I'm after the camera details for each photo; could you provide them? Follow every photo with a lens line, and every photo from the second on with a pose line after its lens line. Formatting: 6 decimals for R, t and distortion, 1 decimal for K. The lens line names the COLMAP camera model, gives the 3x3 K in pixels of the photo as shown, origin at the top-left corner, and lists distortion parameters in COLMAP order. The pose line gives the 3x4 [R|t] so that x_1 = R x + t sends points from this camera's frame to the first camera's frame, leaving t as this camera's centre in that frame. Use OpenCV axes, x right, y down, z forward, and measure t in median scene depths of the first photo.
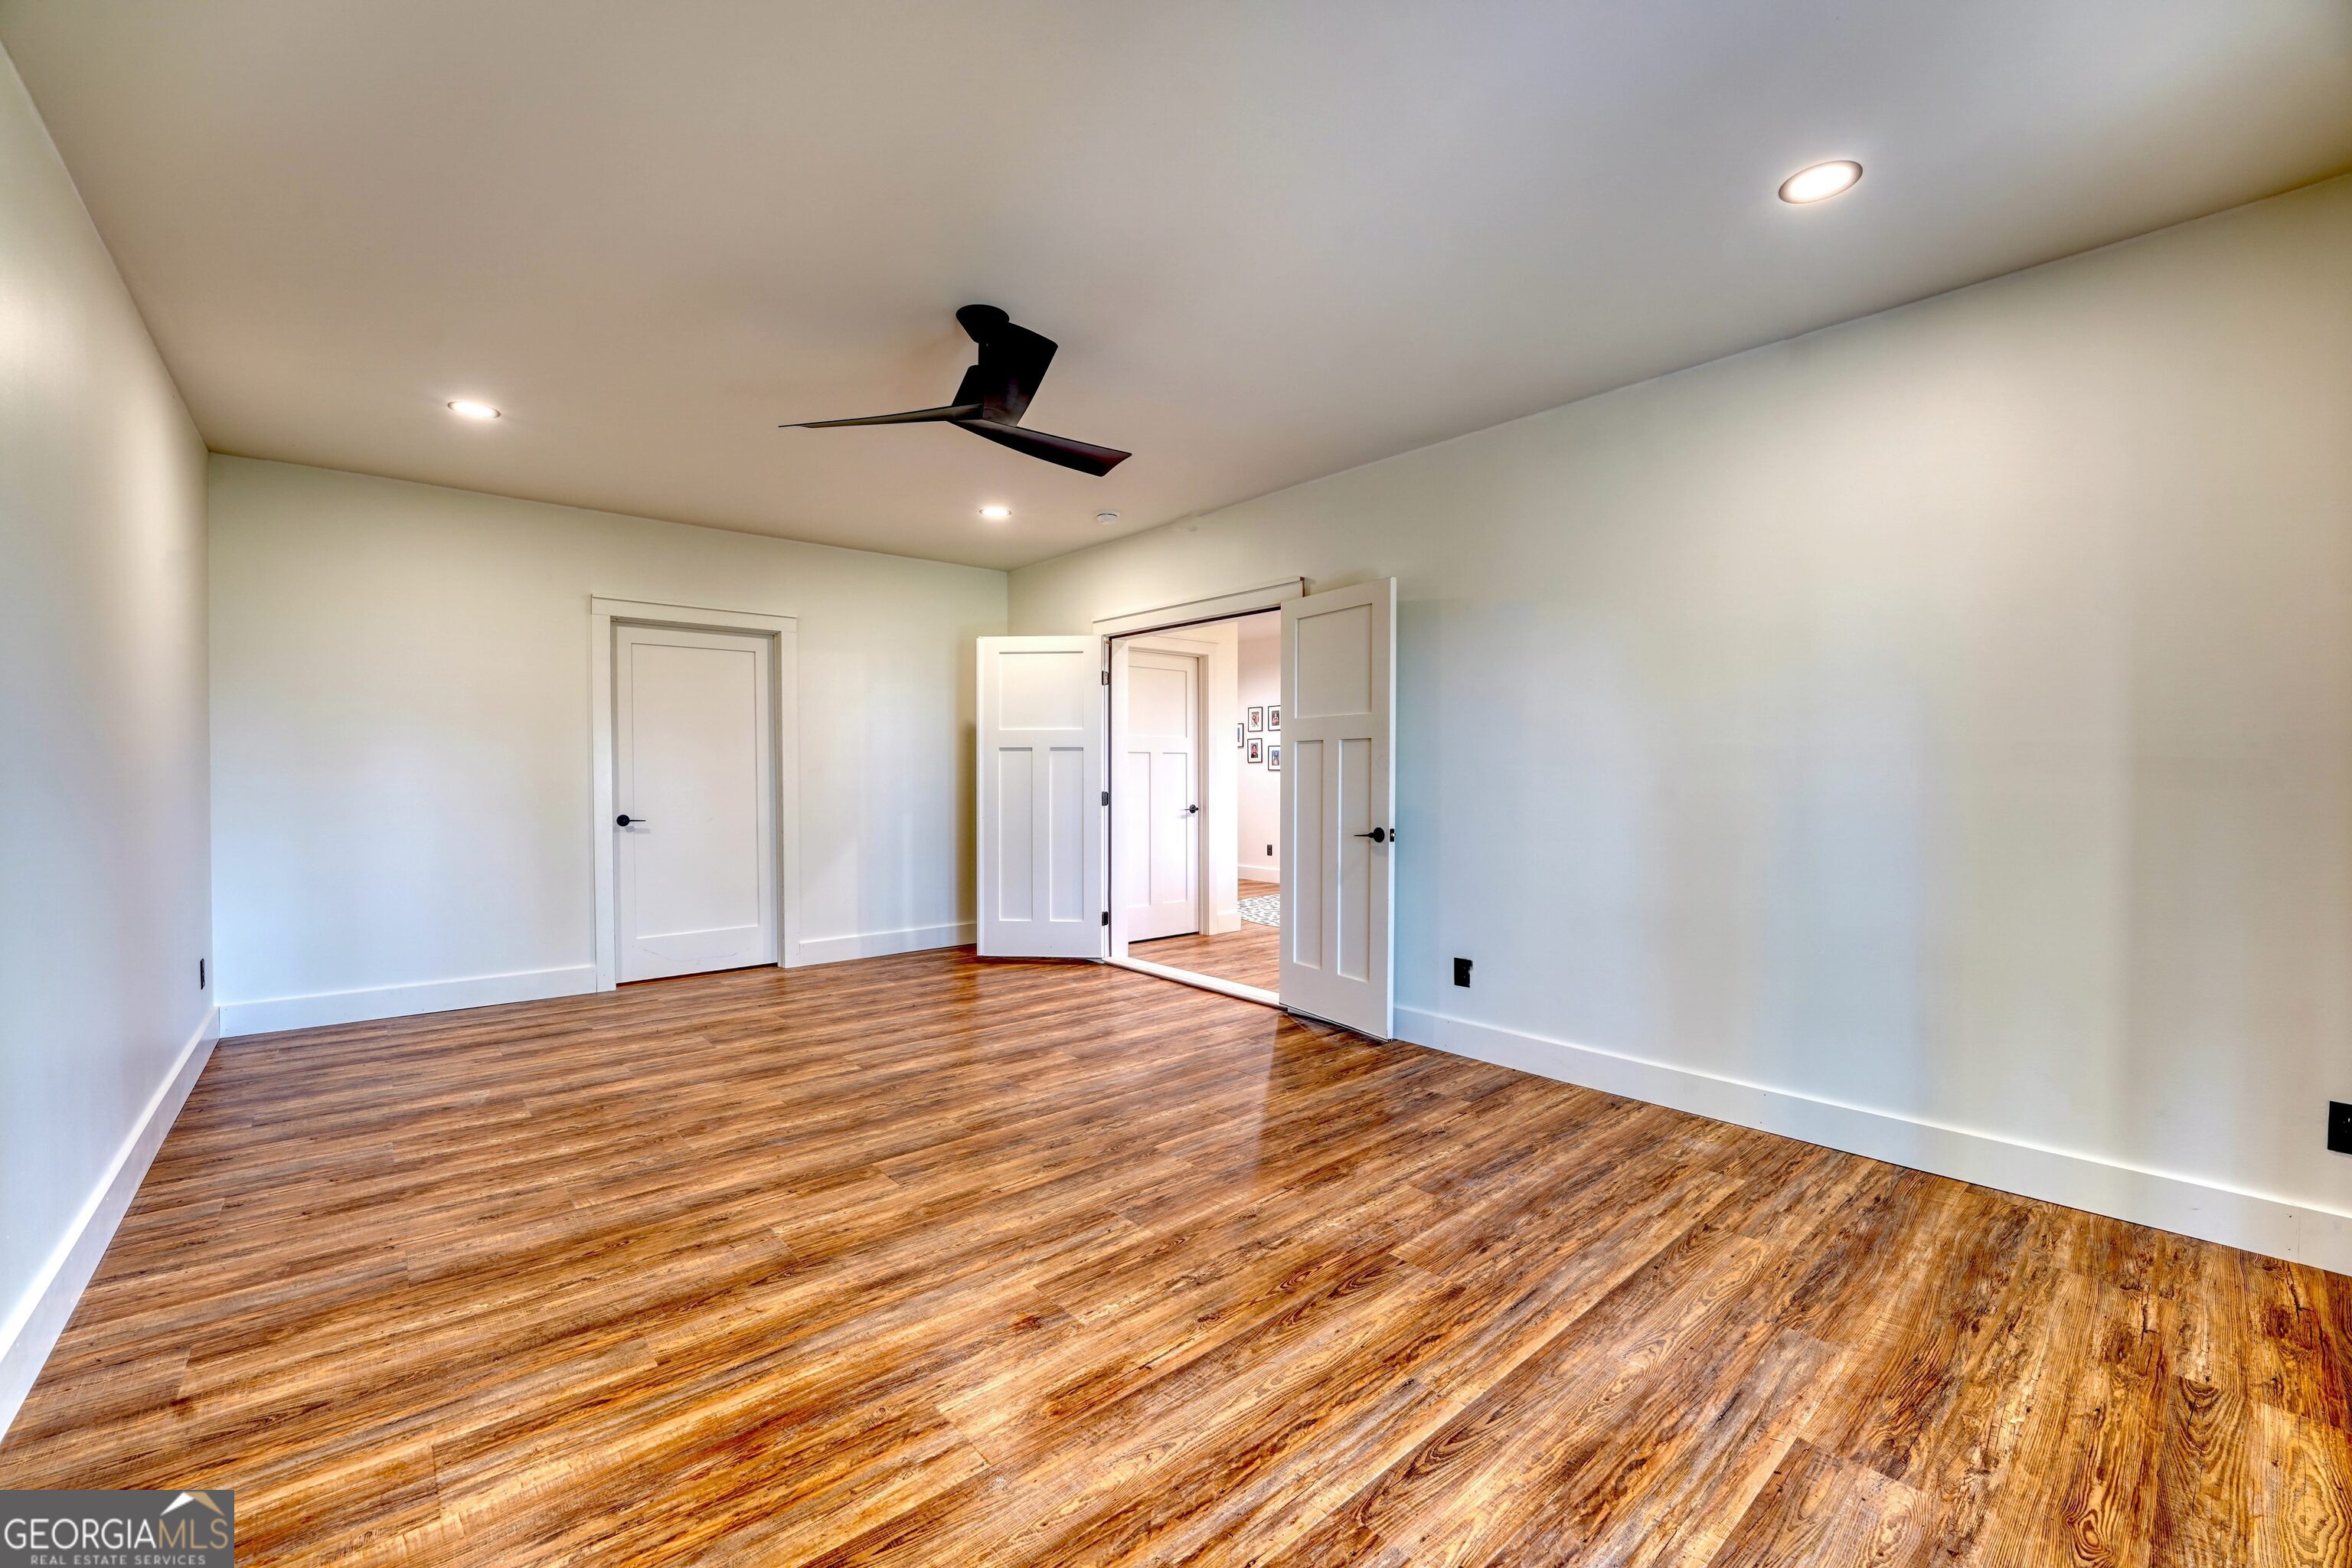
lens RADIAL K [[963.4, 0, 1174.1], [0, 963.4, 778.4], [0, 0, 1]] dist [-0.015425, -0.000600]
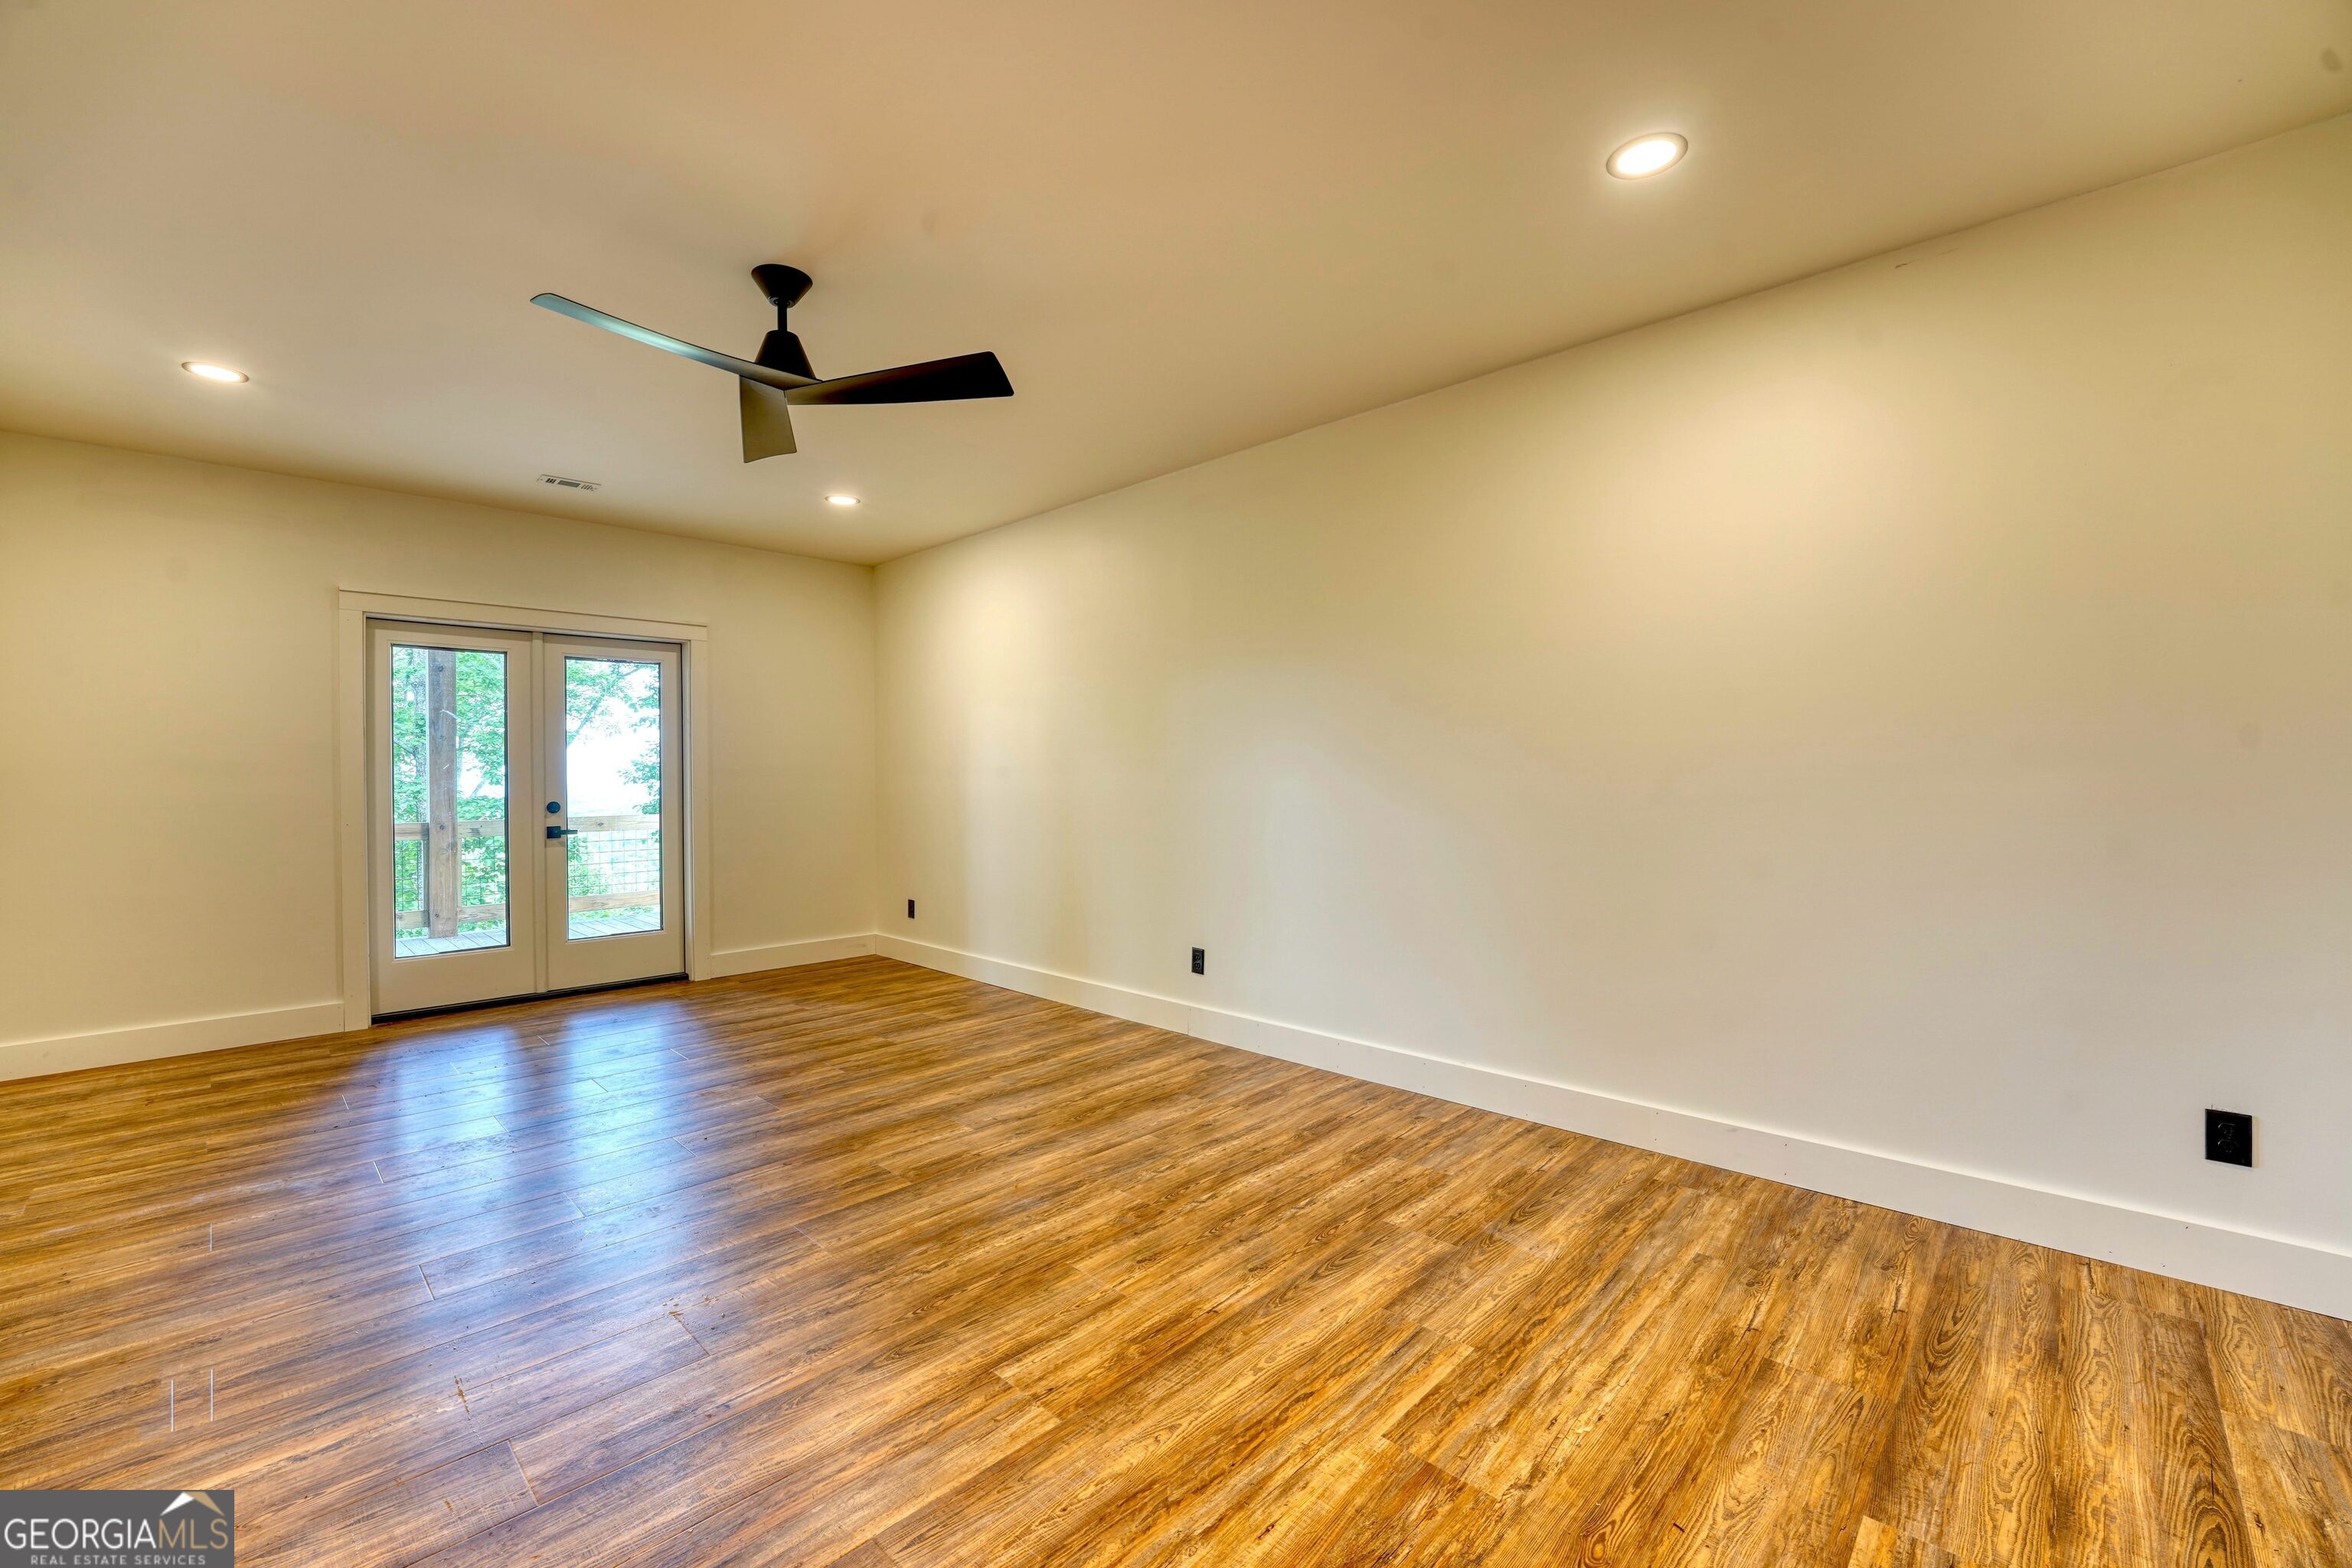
lens RADIAL K [[963.4, 0, 1179.7], [0, 963.4, 782.8], [0, 0, 1]] dist [-0.015425, -0.000600]
pose [[-0.995840, 0.009886, -0.090586, -0.524612], [0.008301, 0.999806, 0.017859, -0.018774], [0.090745, 0.017032, -0.995729, 2.078280]]
